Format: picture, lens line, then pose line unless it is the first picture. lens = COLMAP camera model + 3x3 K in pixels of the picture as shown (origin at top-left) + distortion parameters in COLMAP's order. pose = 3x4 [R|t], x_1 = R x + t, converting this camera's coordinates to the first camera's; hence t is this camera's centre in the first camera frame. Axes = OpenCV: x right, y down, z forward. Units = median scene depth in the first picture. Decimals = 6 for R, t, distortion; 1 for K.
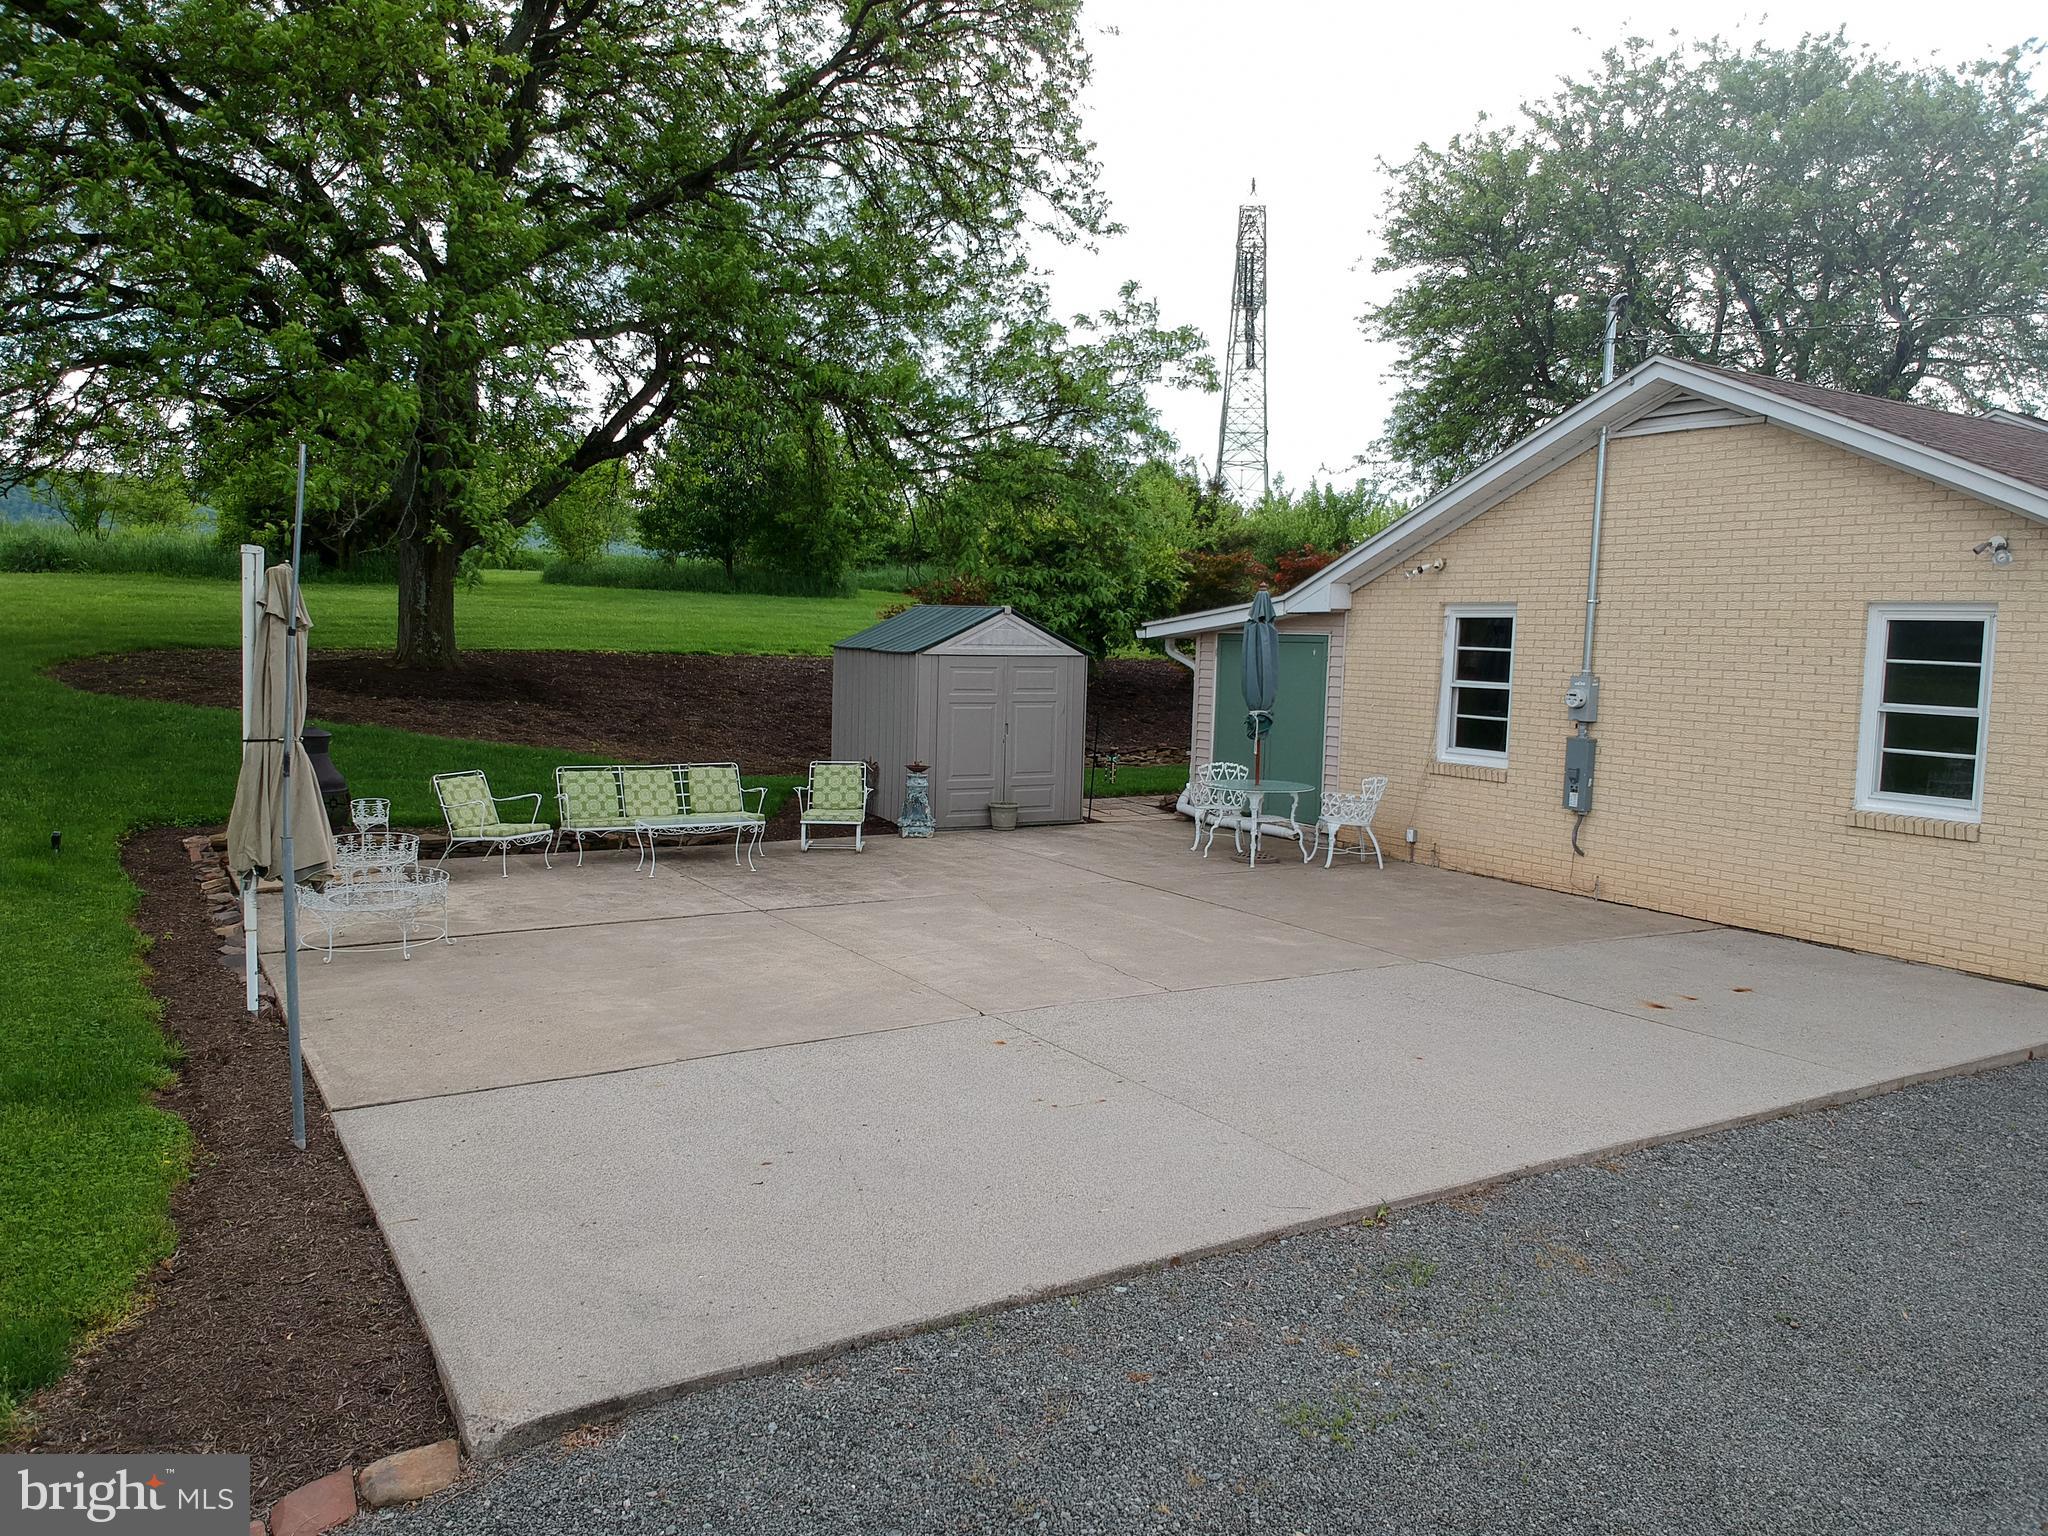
lens RADIAL K [[1503.8, 0, 1024.0], [0, 1503.8, 768.0], [0, 0, 1]] dist [0.085658, -0.156533]
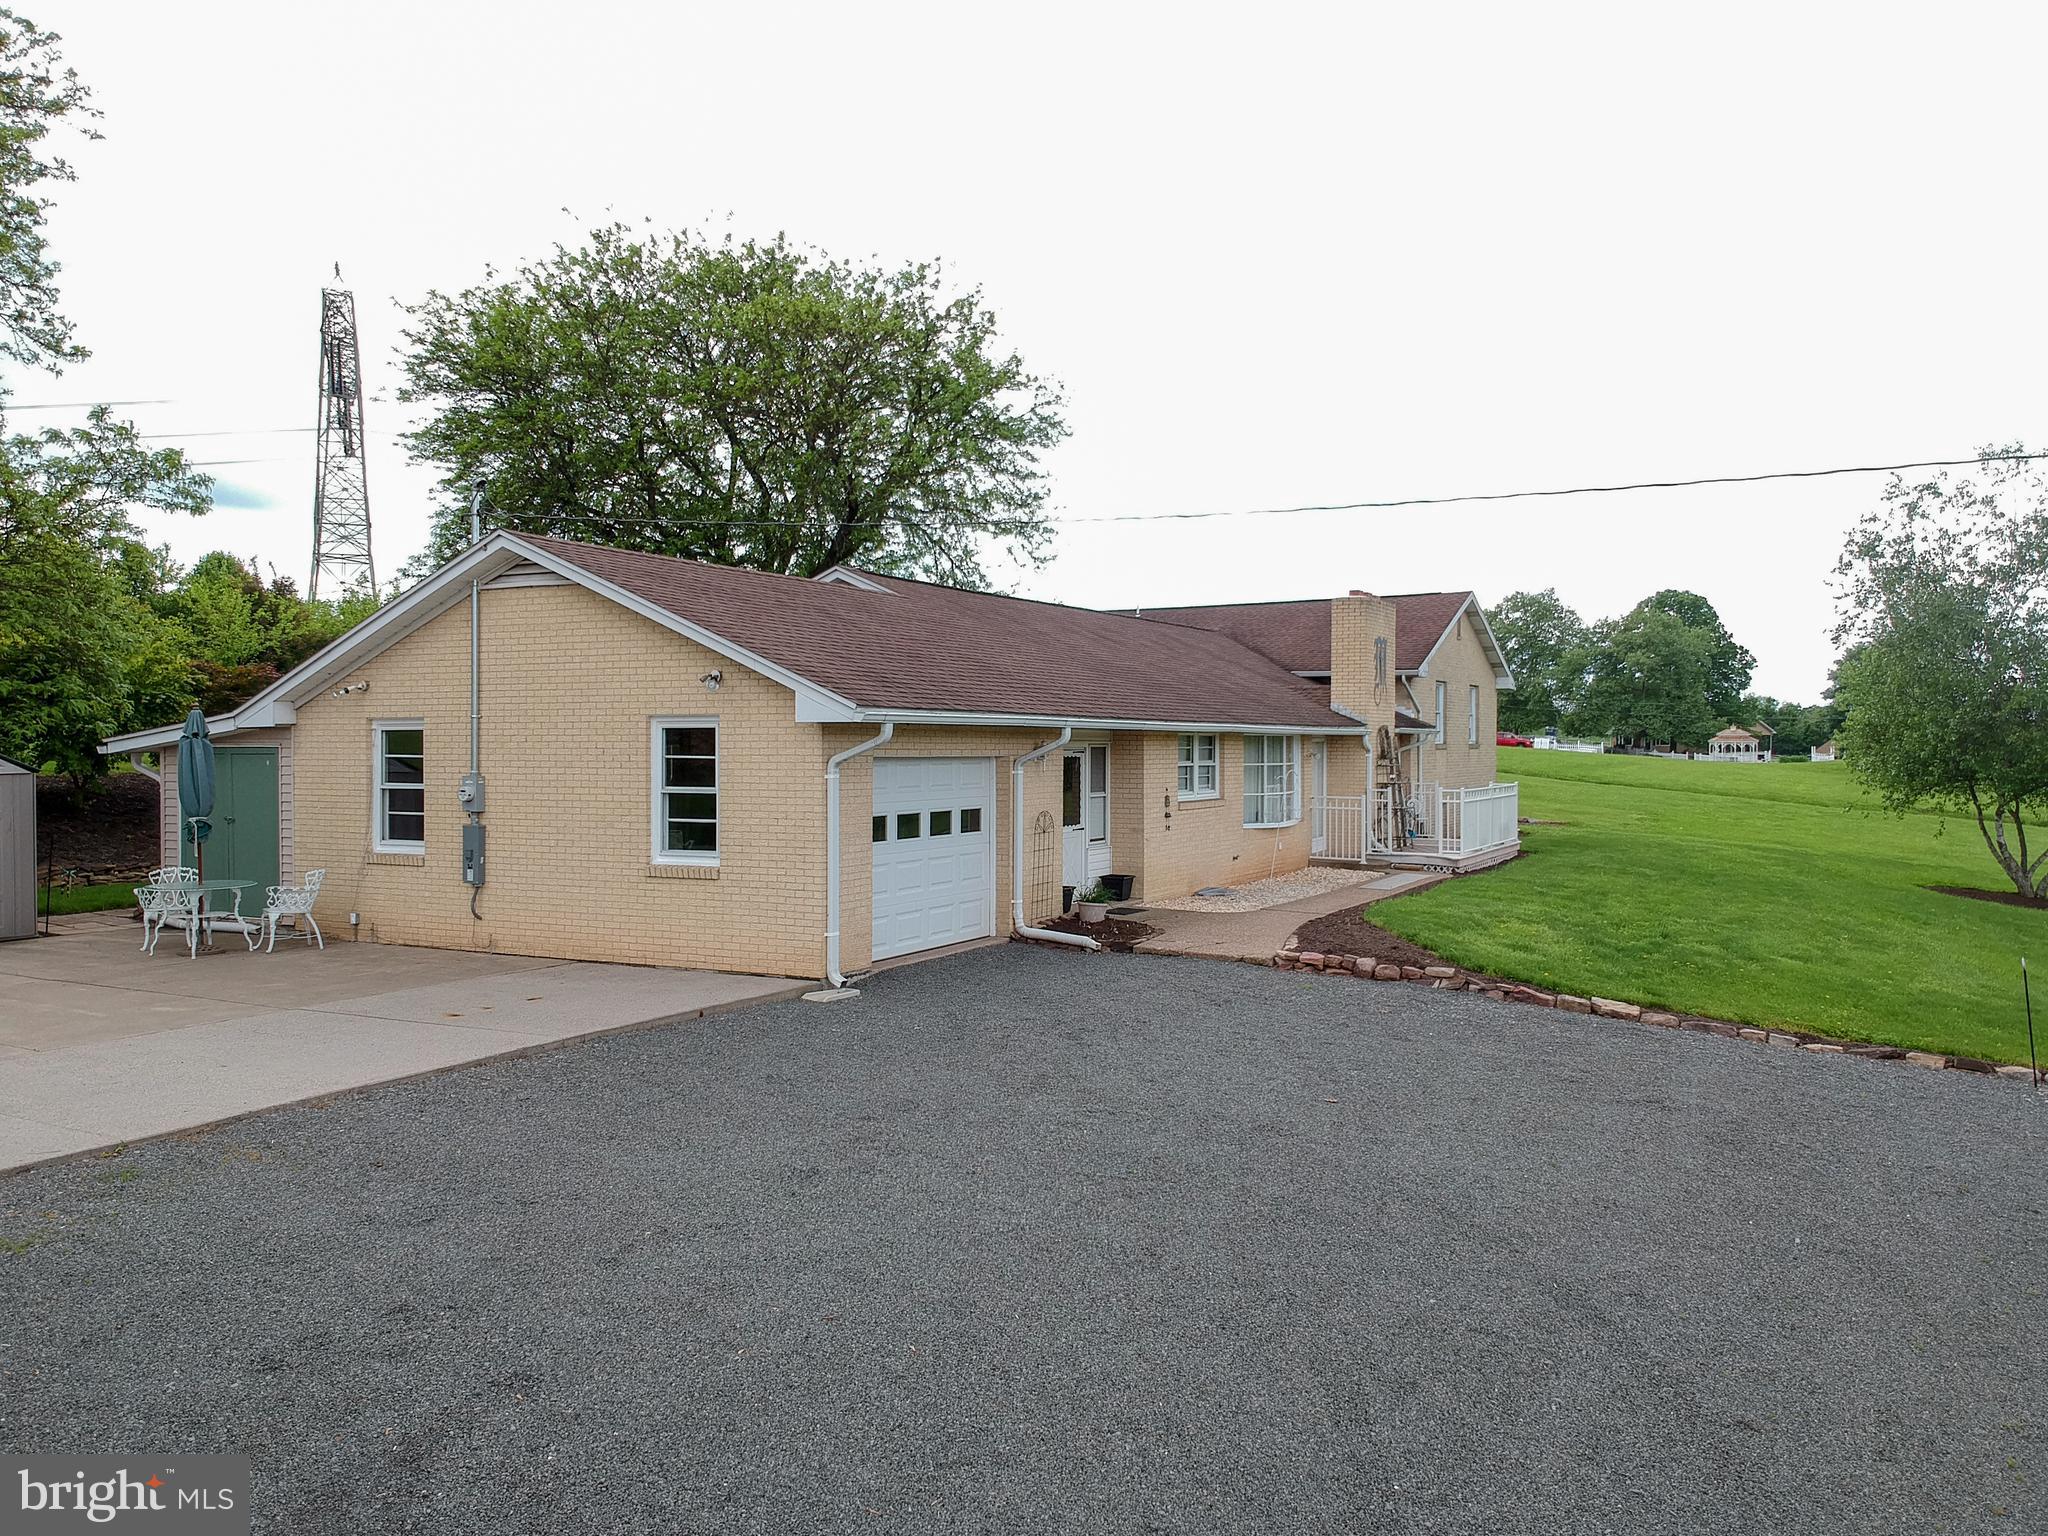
lens RADIAL K [[1545.7, 0, 1027.9], [0, 1545.7, 757.9], [0, 0, 1]] dist [0.116493, -0.183484]
pose [[0.860444, -0.034430, 0.508380, 0.095697], [0.071096, 0.996067, -0.052873, 0.023145], [-0.504560, 0.081638, 0.859508, -0.308872]]
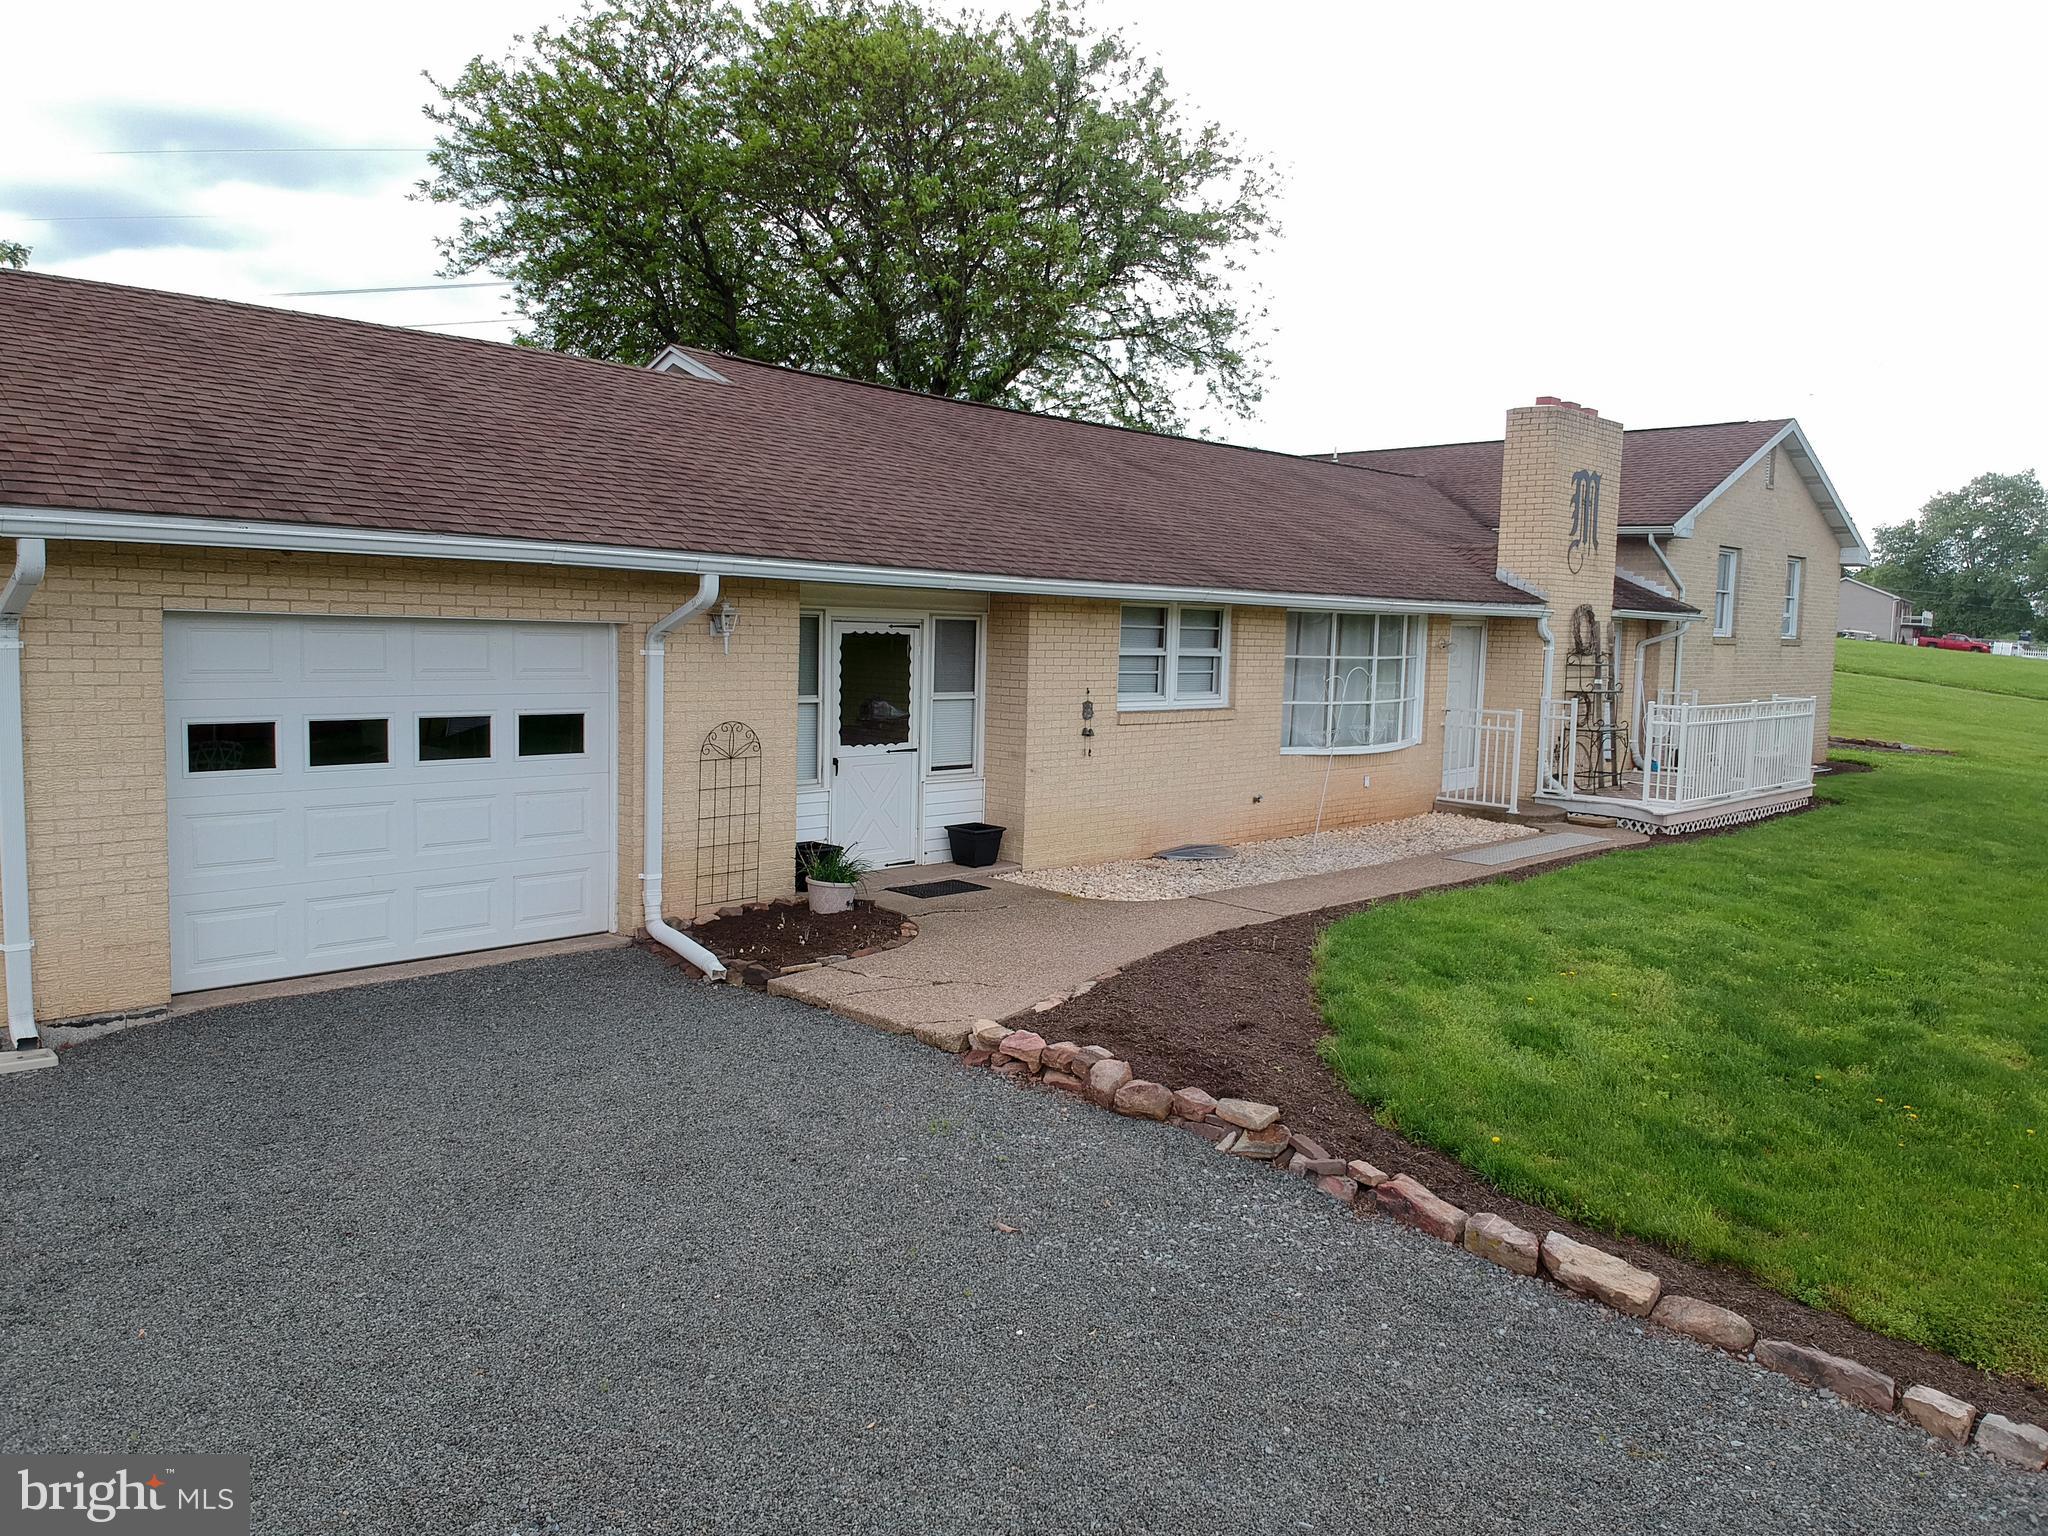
lens RADIAL K [[1503.8, 0, 1024.0], [0, 1503.8, 768.0], [0, 0, 1]] dist [0.085658, -0.156533]
pose [[0.964008, -0.029935, 0.264184, 0.698089], [0.026637, 0.999516, 0.016057, 0.014714], [-0.264537, -0.008442, 0.964339, 0.046553]]
